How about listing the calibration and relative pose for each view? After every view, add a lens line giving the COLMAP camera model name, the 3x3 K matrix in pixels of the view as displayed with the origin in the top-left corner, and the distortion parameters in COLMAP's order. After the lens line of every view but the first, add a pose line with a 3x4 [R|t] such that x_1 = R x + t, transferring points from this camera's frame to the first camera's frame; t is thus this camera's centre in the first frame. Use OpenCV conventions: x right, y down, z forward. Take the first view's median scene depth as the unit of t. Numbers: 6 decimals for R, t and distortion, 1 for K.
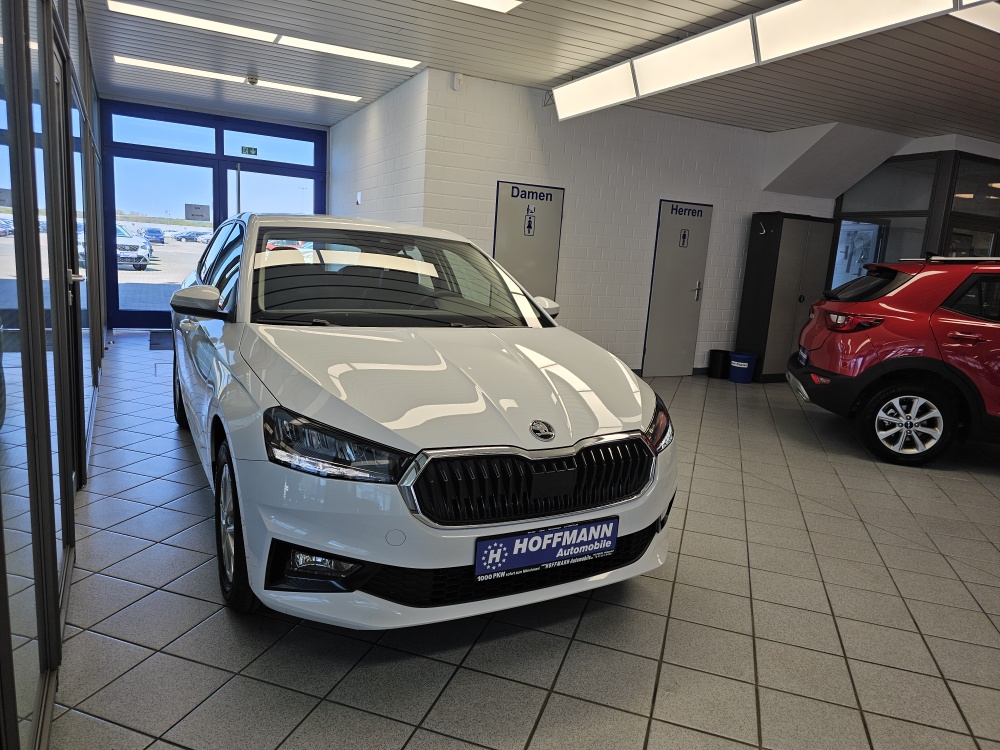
lens RADIAL K [[683.0, 0, 500.0], [0, 683.0, 375.0], [0, 0, 1]] dist [0.068520, -0.080327]
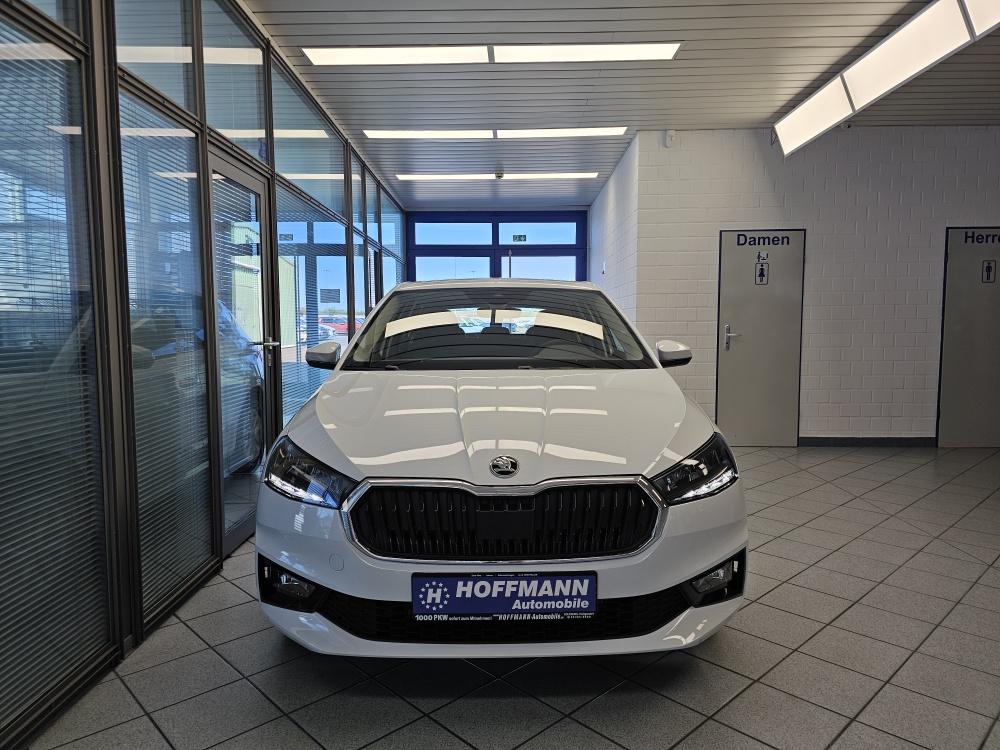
lens RADIAL K [[683.0, 0, 500.0], [0, 683.0, 375.0], [0, 0, 1]] dist [0.068520, -0.080327]
pose [[0.877631, -0.032092, -0.478261, 0.496747], [-0.022095, 0.993987, -0.107243, 0.055722], [0.478827, 0.104687, 0.871645, 0.168265]]
